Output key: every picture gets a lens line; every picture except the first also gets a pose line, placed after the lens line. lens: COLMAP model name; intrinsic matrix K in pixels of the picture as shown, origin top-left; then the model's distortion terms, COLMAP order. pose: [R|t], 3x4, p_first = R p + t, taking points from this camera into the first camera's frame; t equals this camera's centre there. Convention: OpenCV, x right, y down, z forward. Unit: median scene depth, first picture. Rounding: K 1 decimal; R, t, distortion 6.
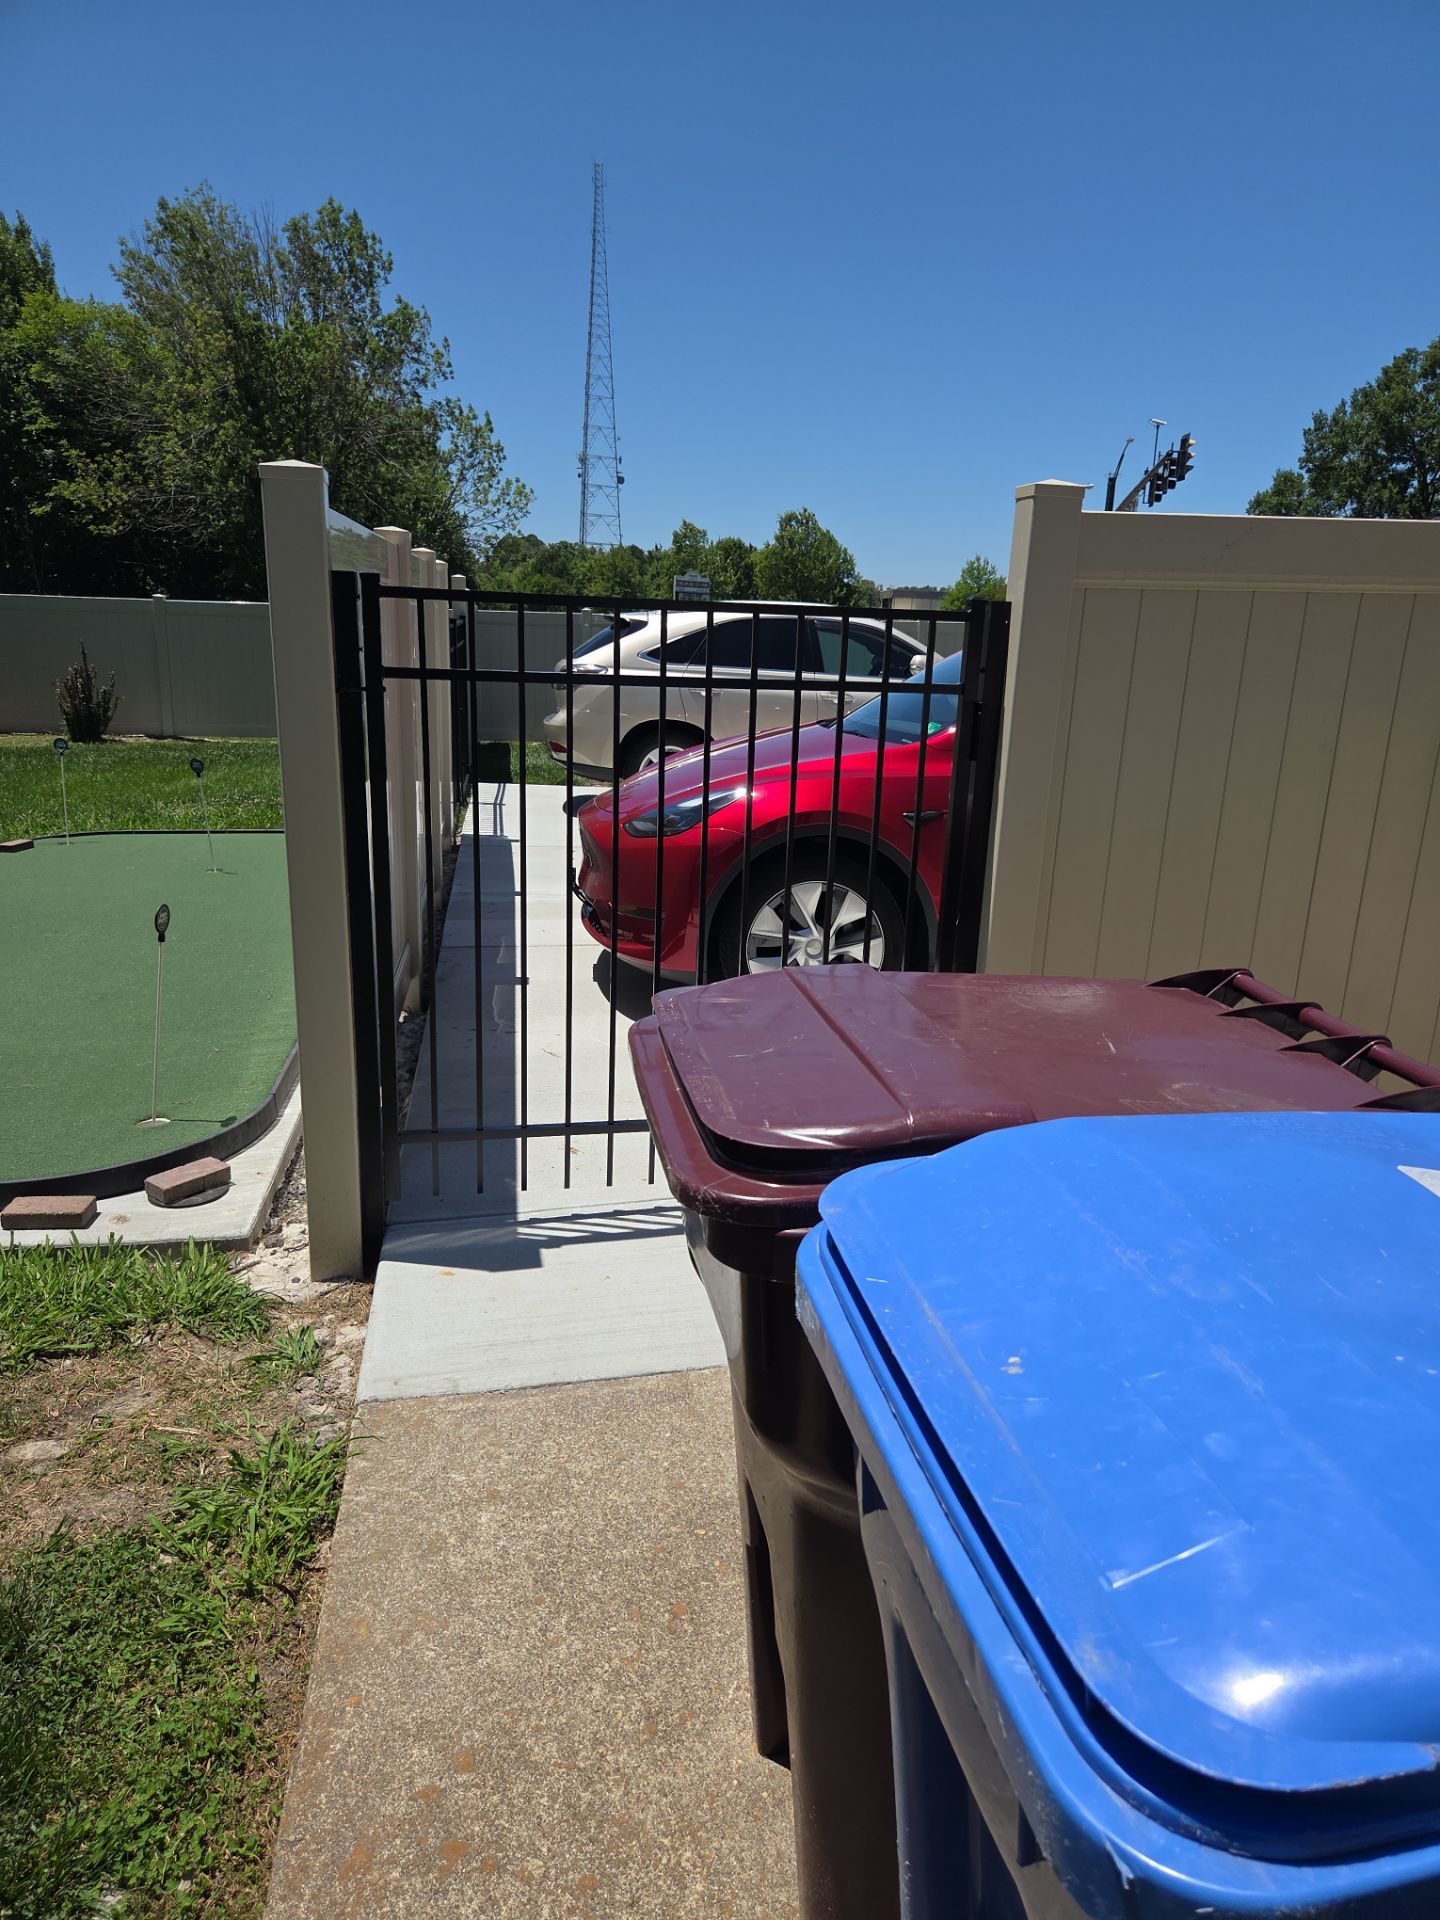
lens RADIAL K [[1276.9, 0, 759.7], [0, 1276.9, 957.7], [0, 0, 1]] dist [0.074721, -0.054174]
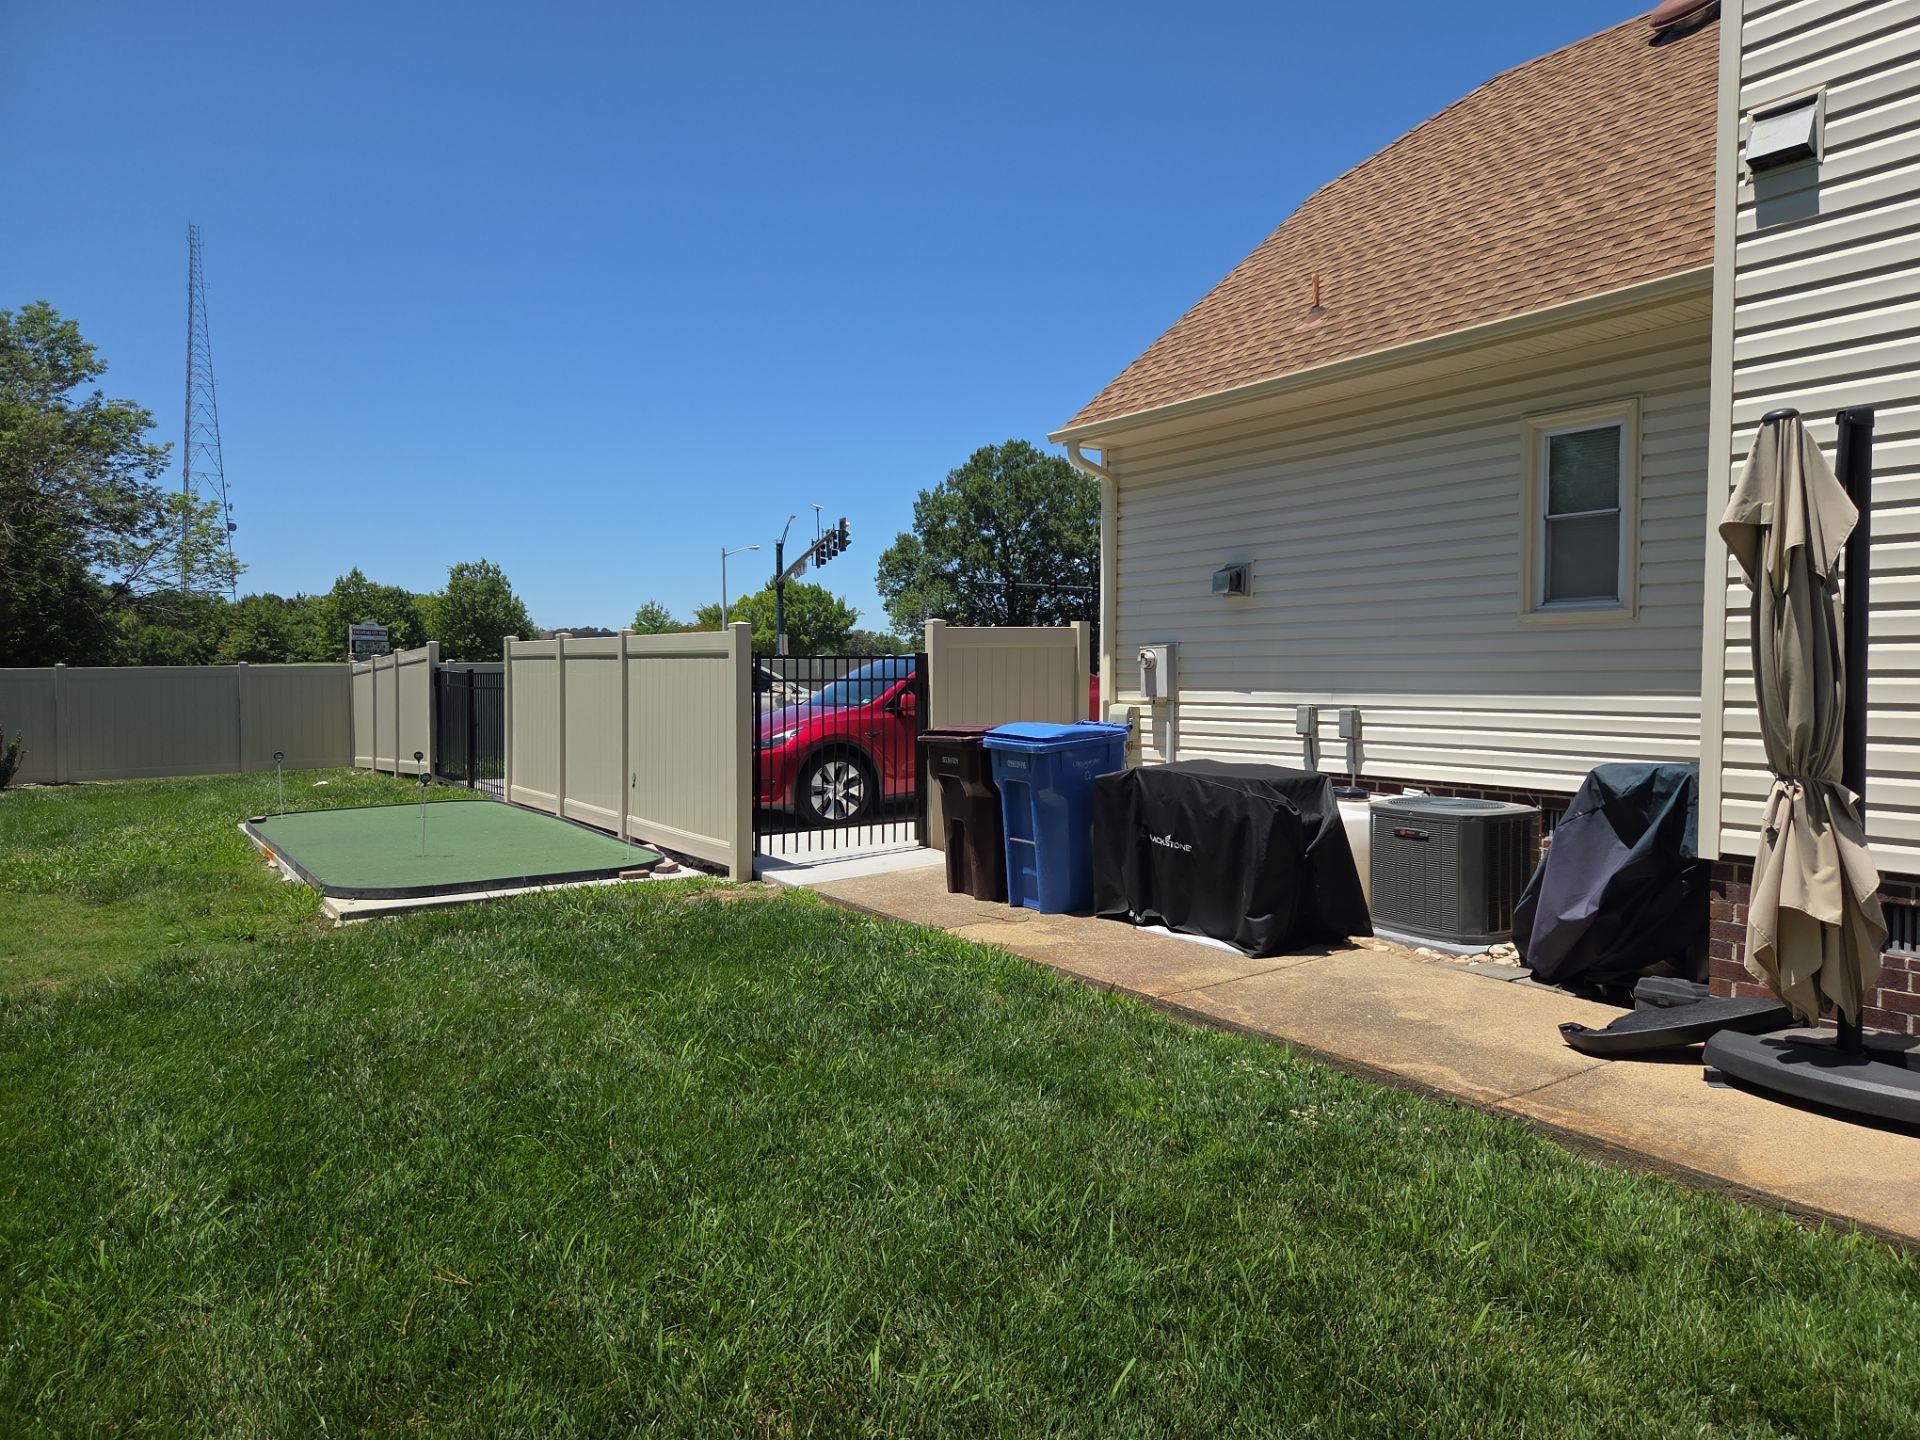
lens RADIAL K [[1290.8, 0, 978.0], [0, 1290.8, 707.1], [0, 0, 1]] dist [0.073797, -0.057716]
pose [[0.909934, -0.052956, 0.411358, -0.048992], [0.139972, 0.972836, -0.184383, 0.022757], [-0.390420, 0.225355, 0.892630, -0.092777]]
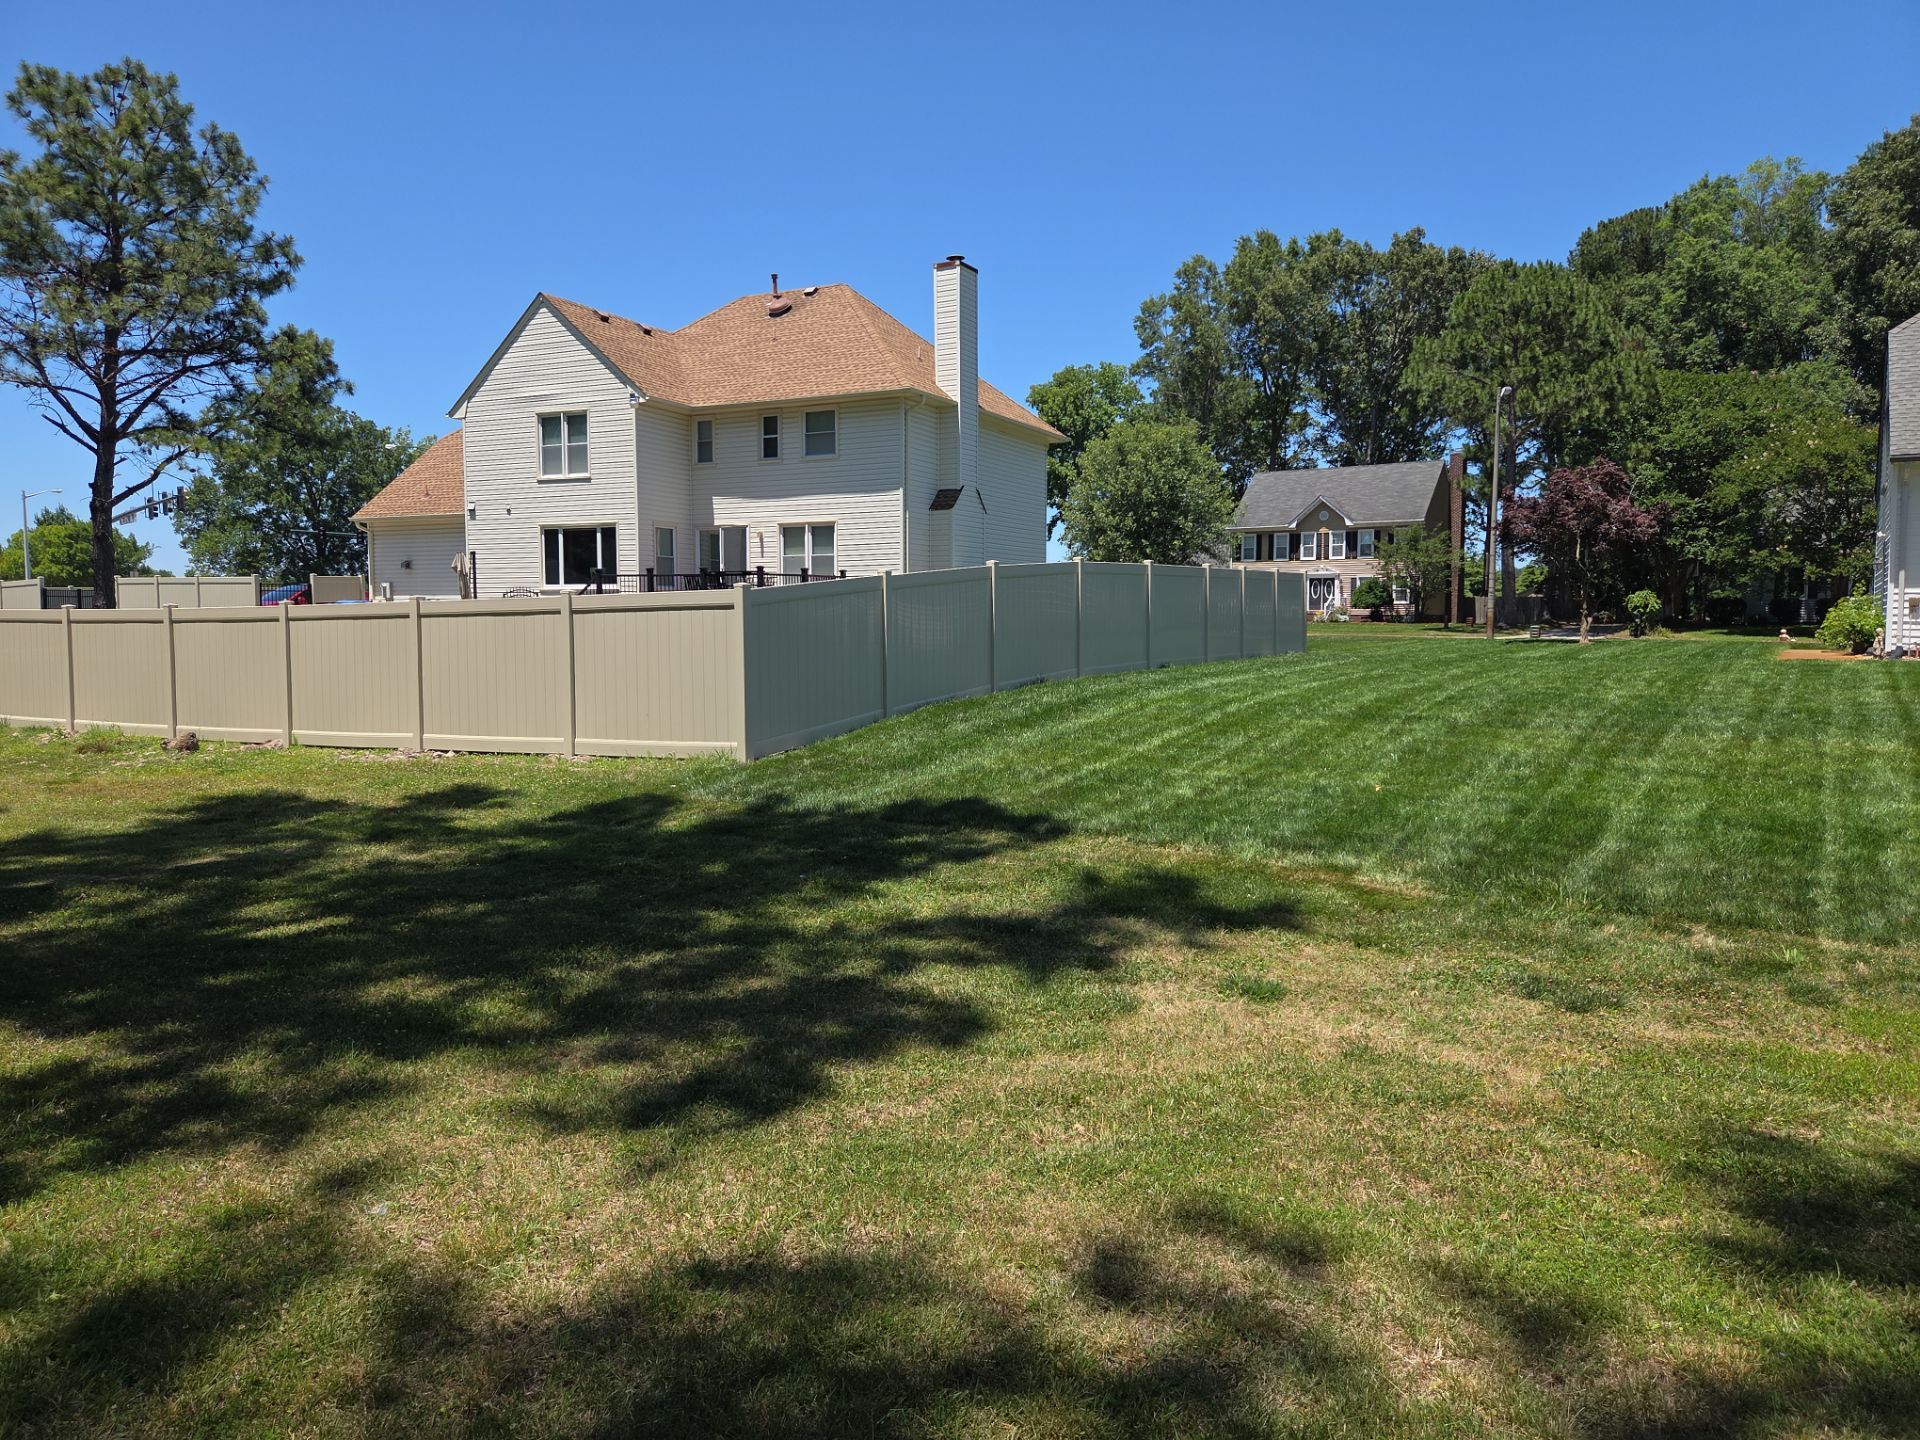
lens RADIAL K [[1308.1, 0, 1021.7], [0, 1308.1, 694.2], [0, 0, 1]] dist [0.089614, -0.086137]
pose [[0.590759, -0.088705, 0.801957, -0.229665], [0.224457, 0.972771, -0.057747, 0.113956], [-0.774998, 0.214119, 0.594584, -0.439077]]
